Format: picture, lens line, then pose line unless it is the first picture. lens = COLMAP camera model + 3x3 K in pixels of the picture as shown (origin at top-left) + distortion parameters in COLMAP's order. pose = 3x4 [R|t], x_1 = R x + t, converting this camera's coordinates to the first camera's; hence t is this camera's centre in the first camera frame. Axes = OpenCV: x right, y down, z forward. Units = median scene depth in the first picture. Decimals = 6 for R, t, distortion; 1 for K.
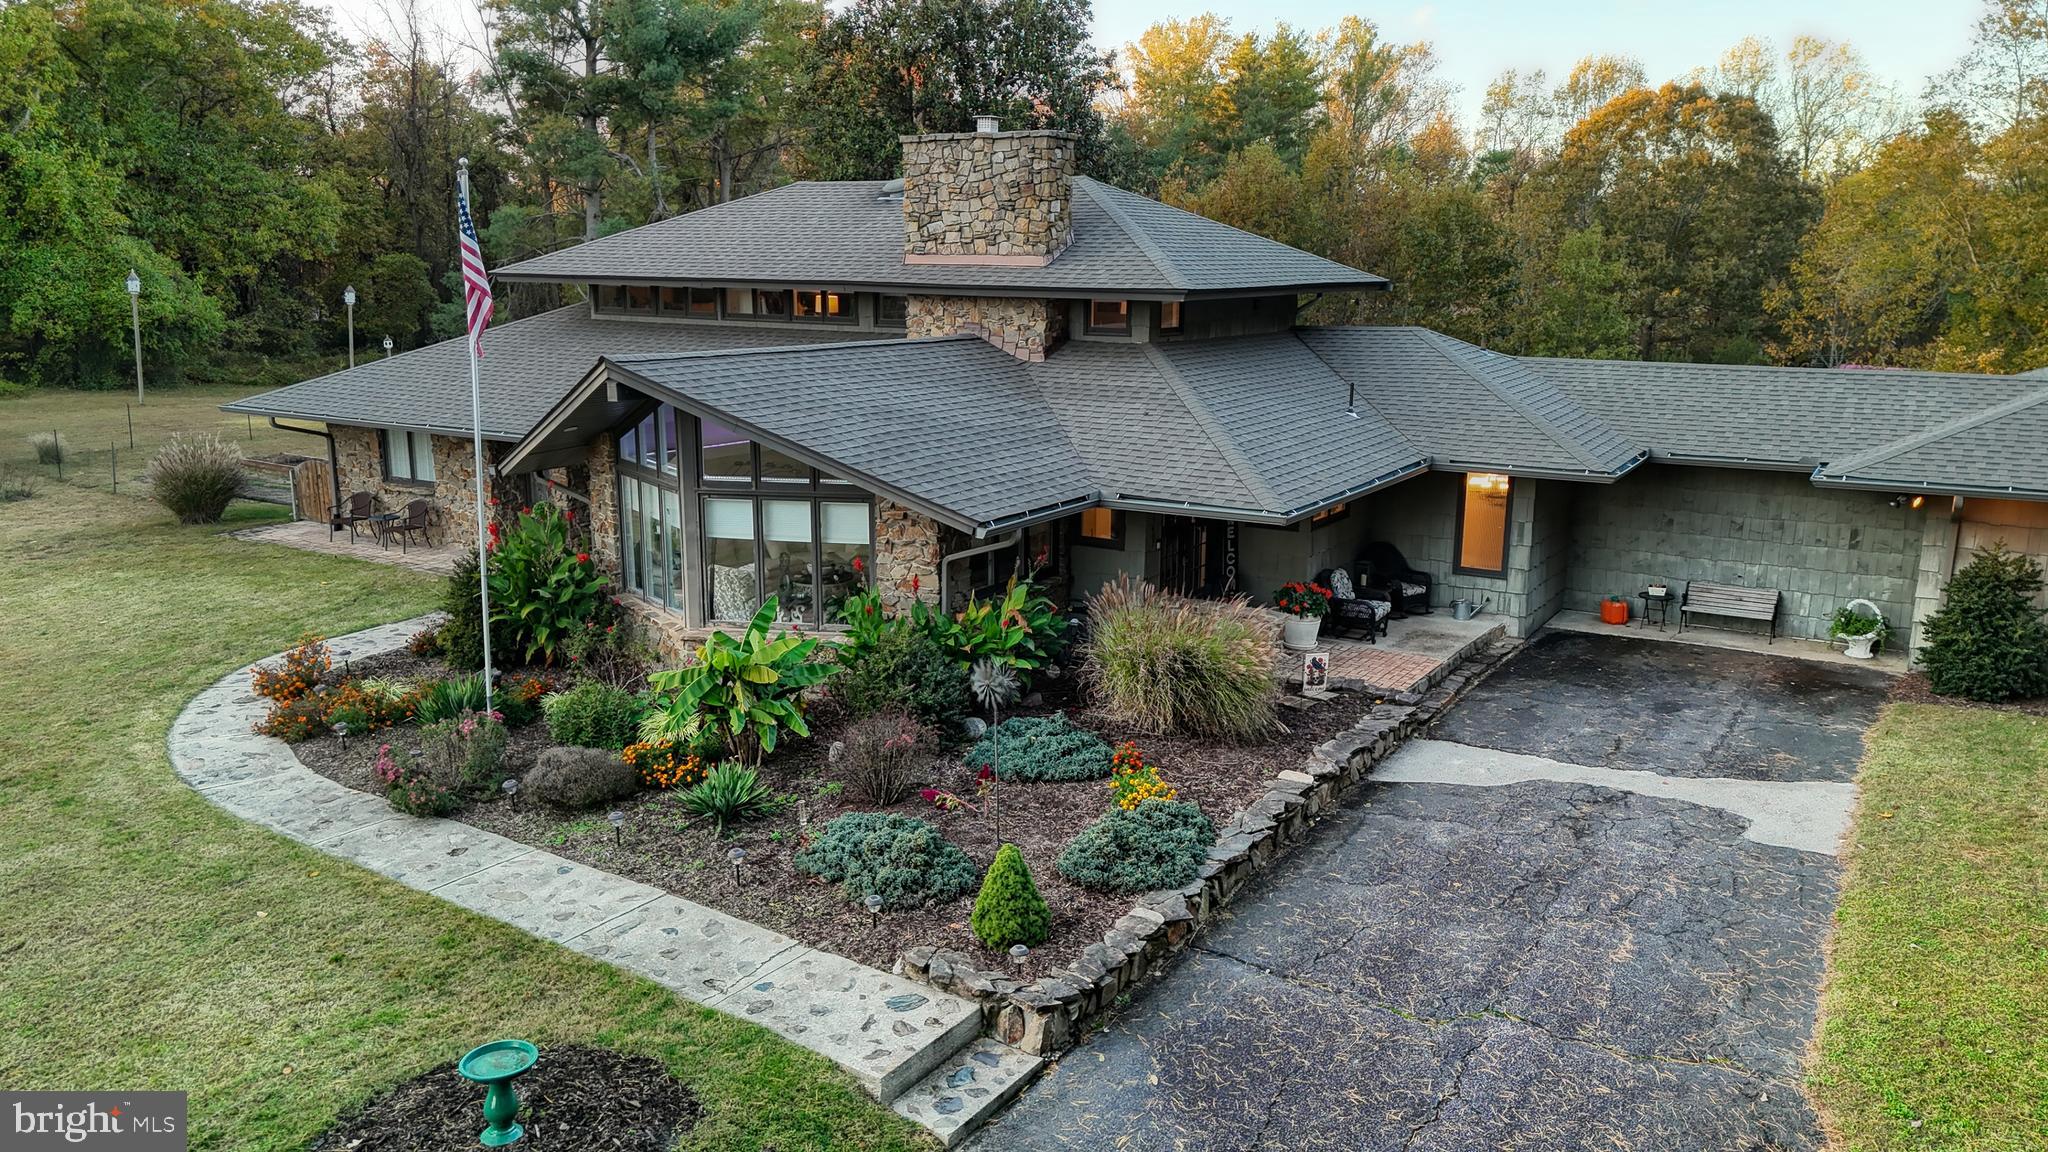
lens RADIAL K [[1508.5, 0, 1042.8], [0, 1508.5, 575.8], [0, 0, 1]] dist [0.082626, -0.080884]
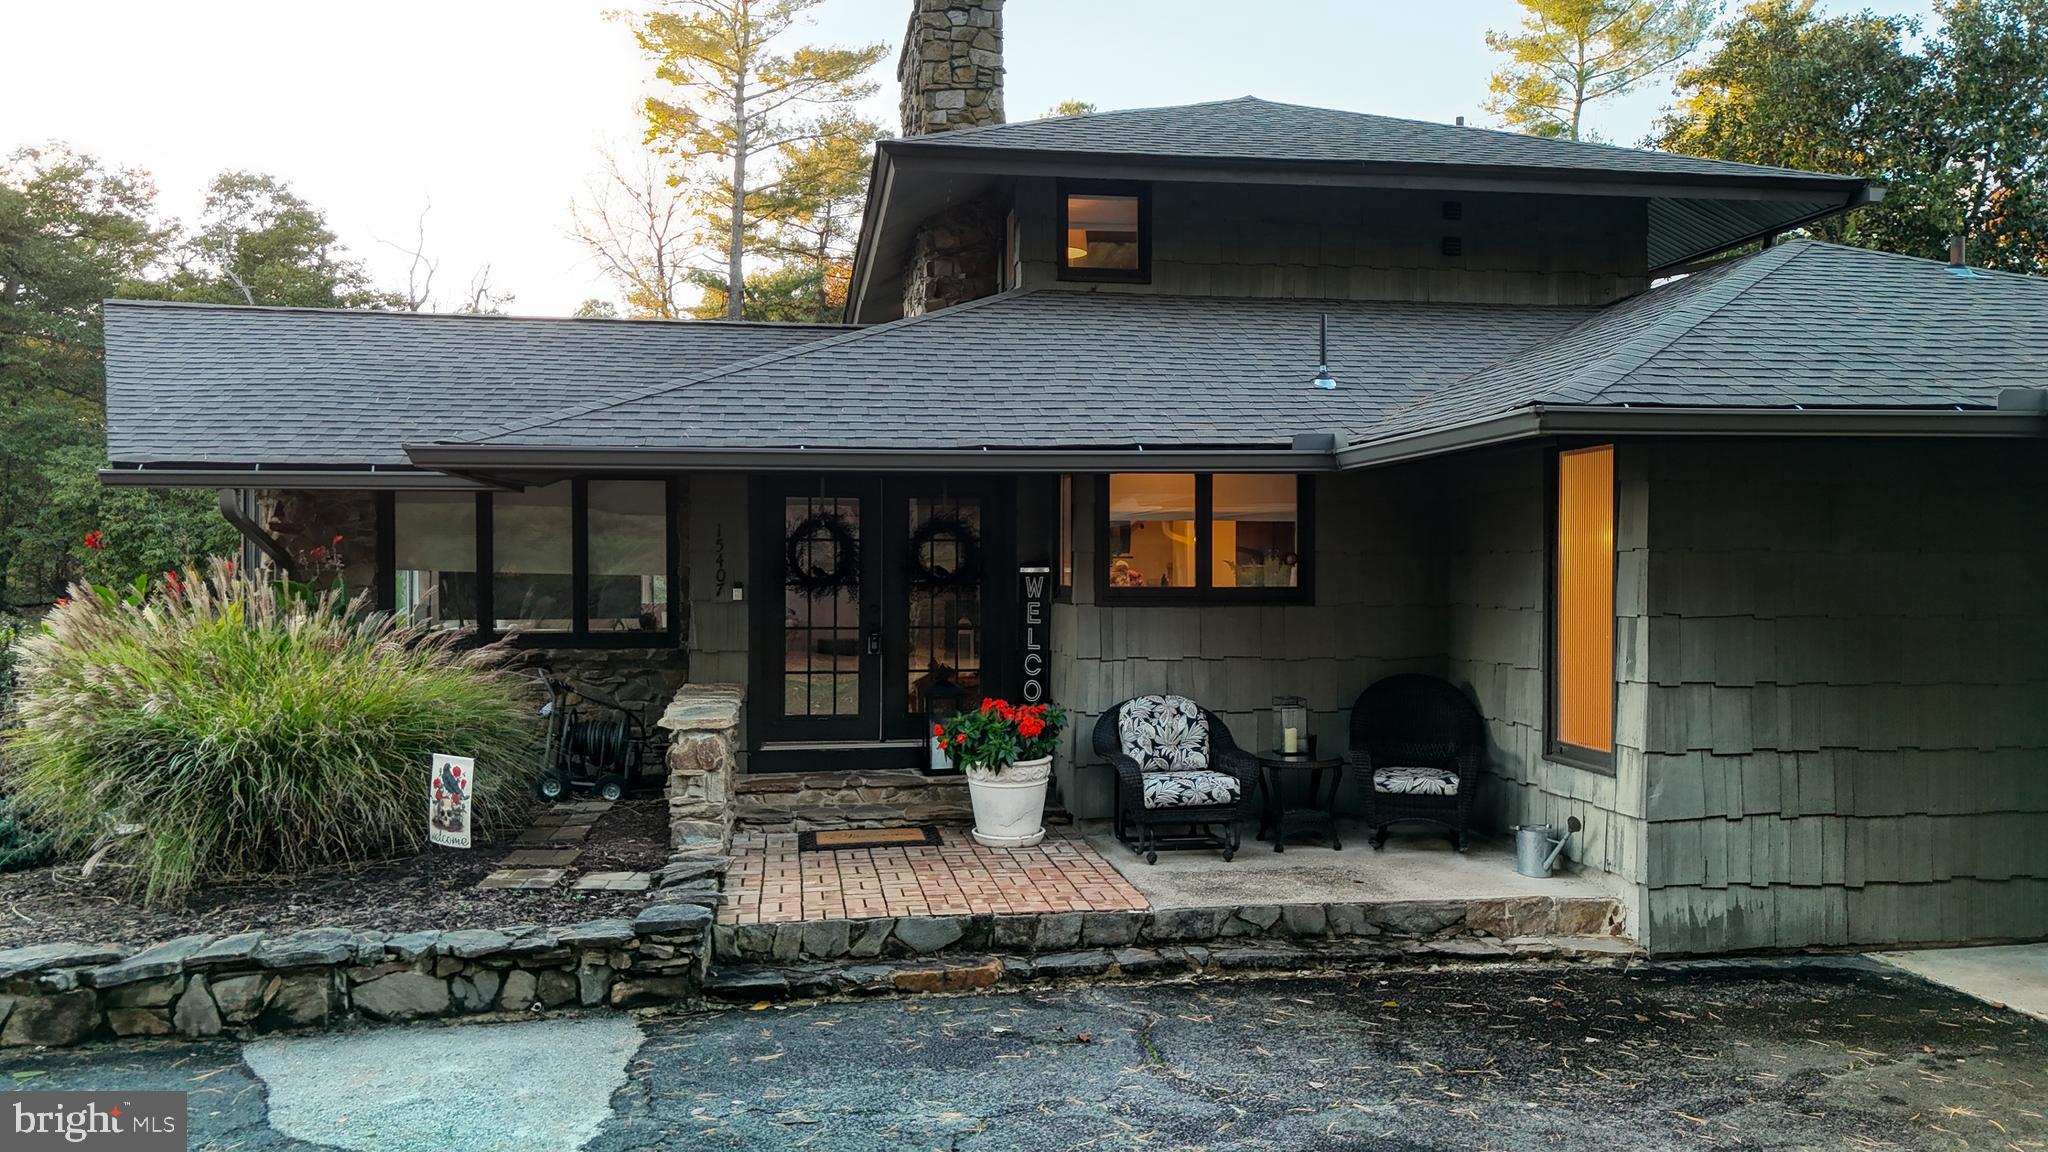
lens RADIAL K [[1508.5, 0, 1024.7], [0, 1508.5, 585.0], [0, 0, 1]] dist [0.082626, -0.080884]
pose [[0.650009, 0.004424, -0.759914, 0.544391], [-0.153524, 0.980128, -0.125614, 0.028060], [0.744257, 0.198315, 0.637771, 0.714933]]
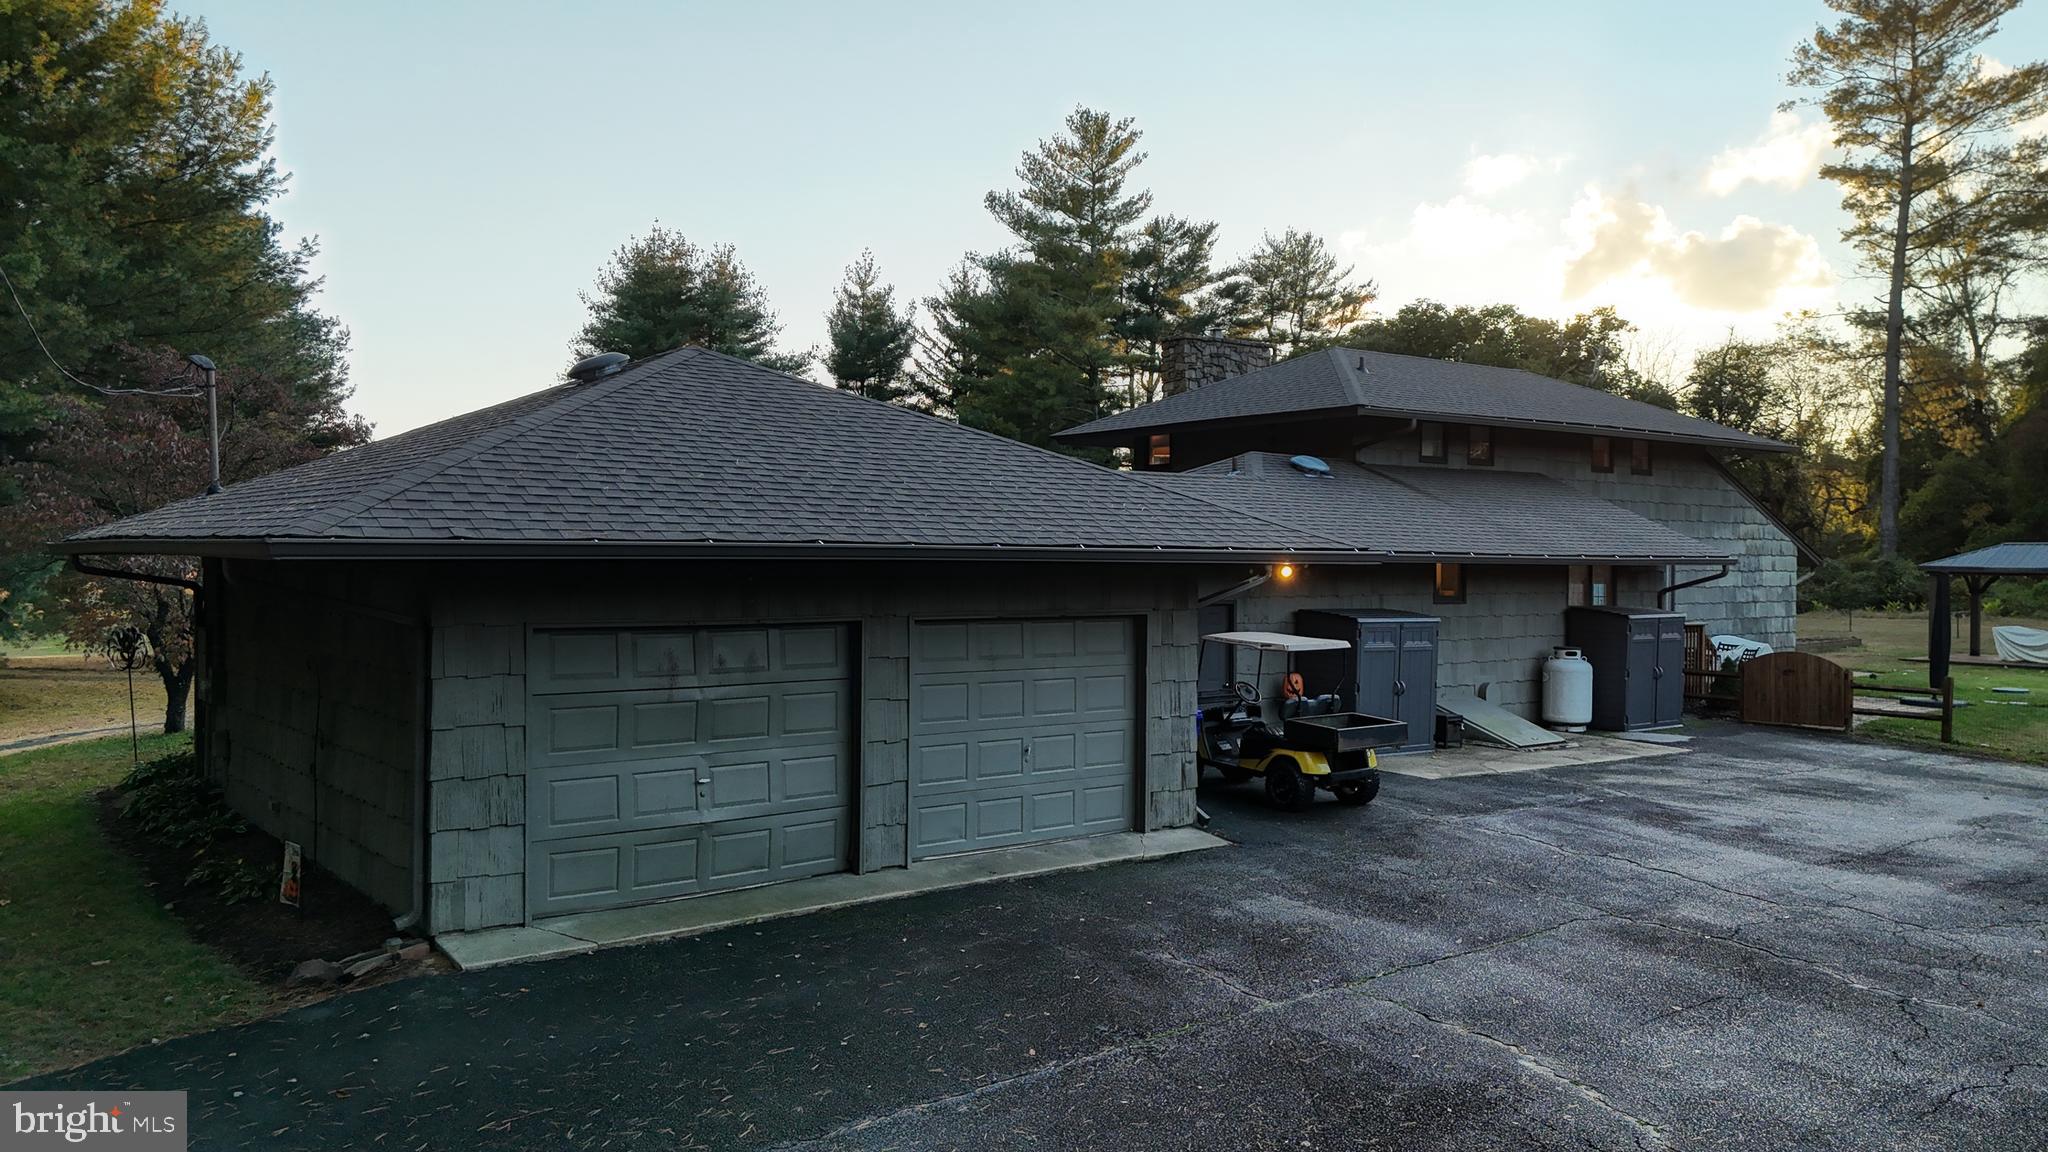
lens RADIAL K [[1508.5, 0, 1031.0], [0, 1508.5, 577.2], [0, 0, 1]] dist [0.082626, -0.080884]
pose [[-0.369184, 0.003359, -0.929350, 0.786885], [-0.194905, 0.977475, 0.080959, -0.012060], [0.908689, 0.211024, -0.360214, 0.907527]]
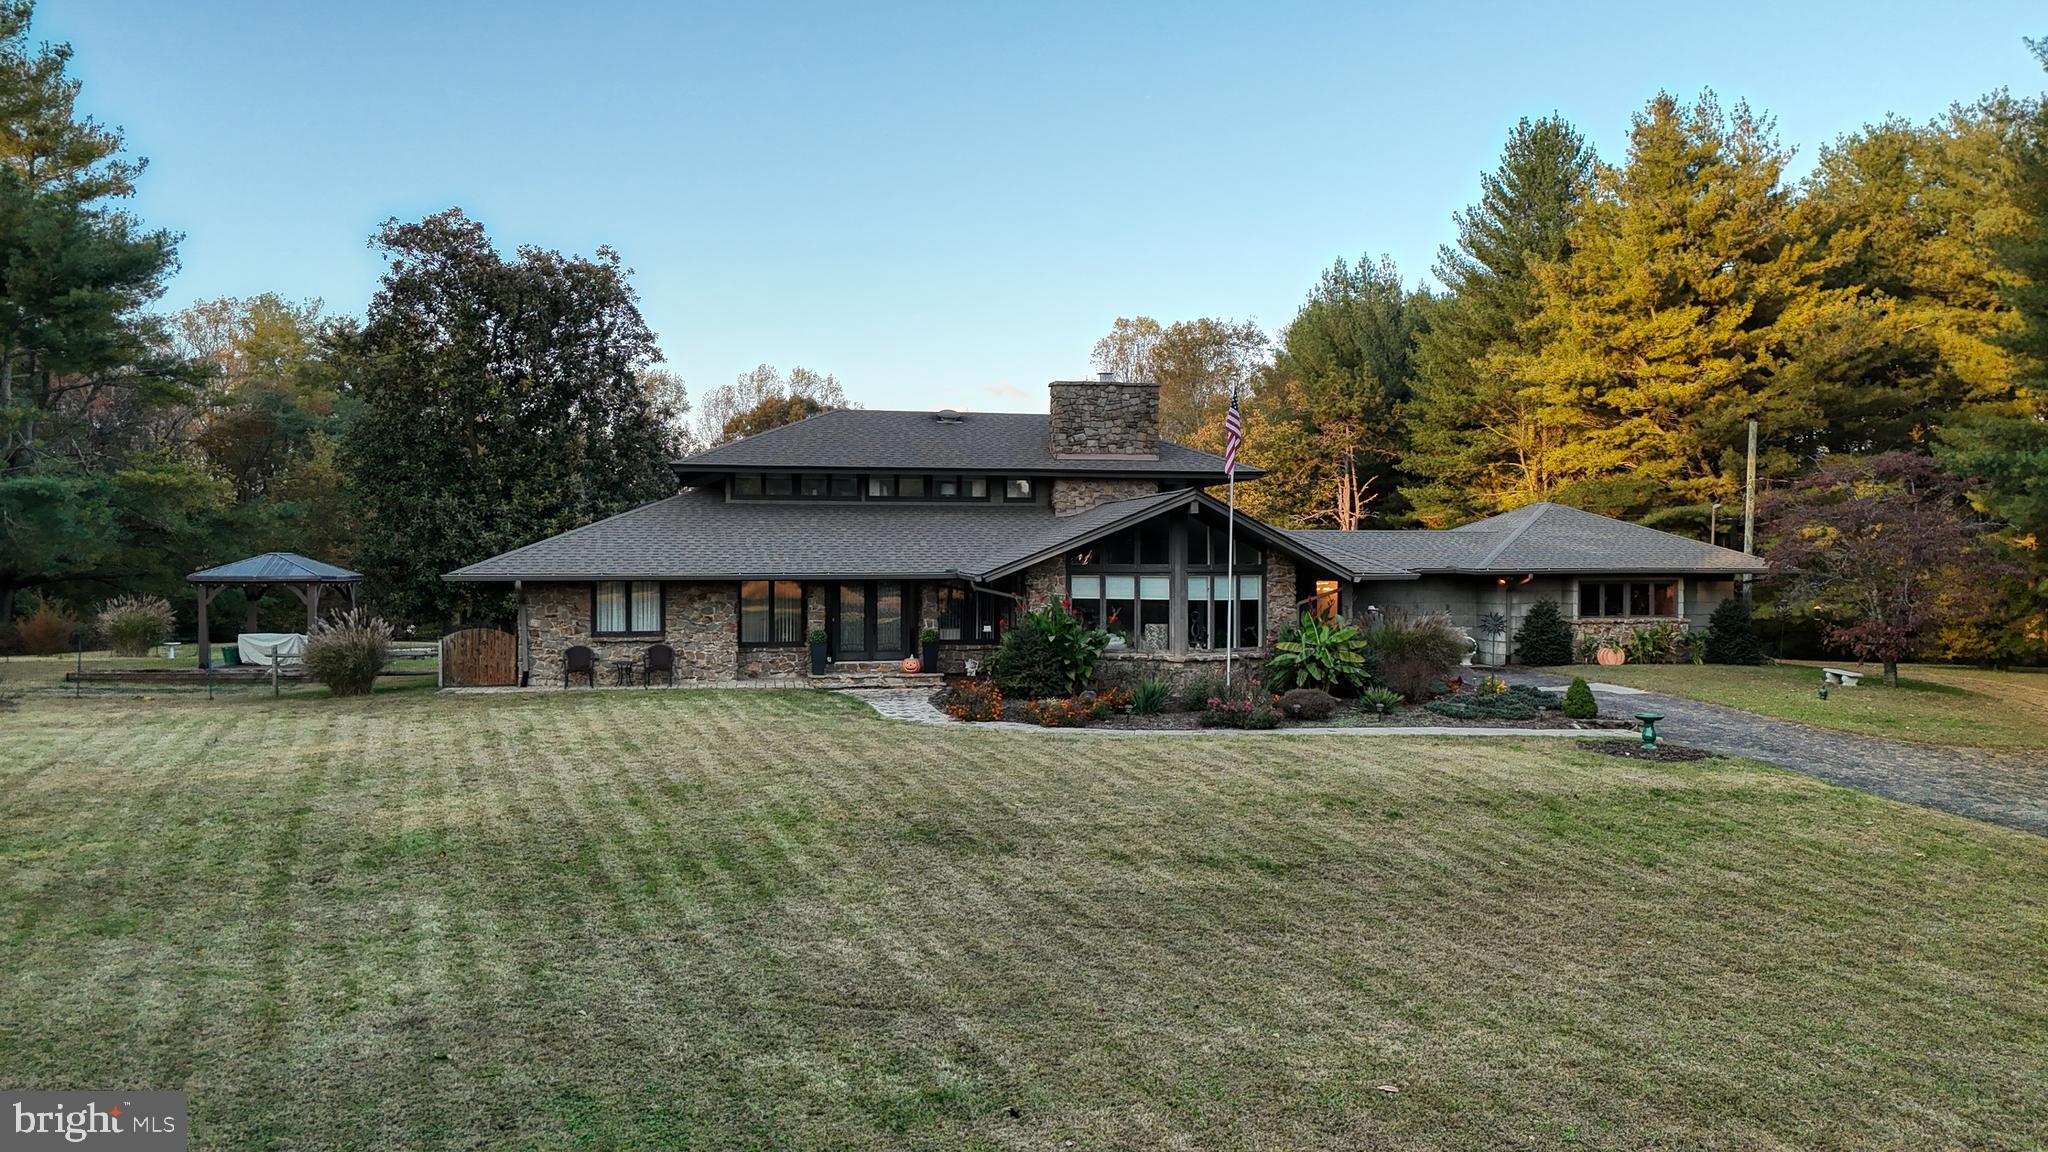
lens RADIAL K [[1508.5, 0, 1031.5], [0, 1508.5, 572.2], [0, 0, 1]] dist [0.082626, -0.080884]
pose [[0.732411, -0.013255, 0.680734, -1.331824], [0.144960, 0.979923, -0.136884, 0.133712], [-0.665253, 0.198934, 0.719628, -0.089442]]
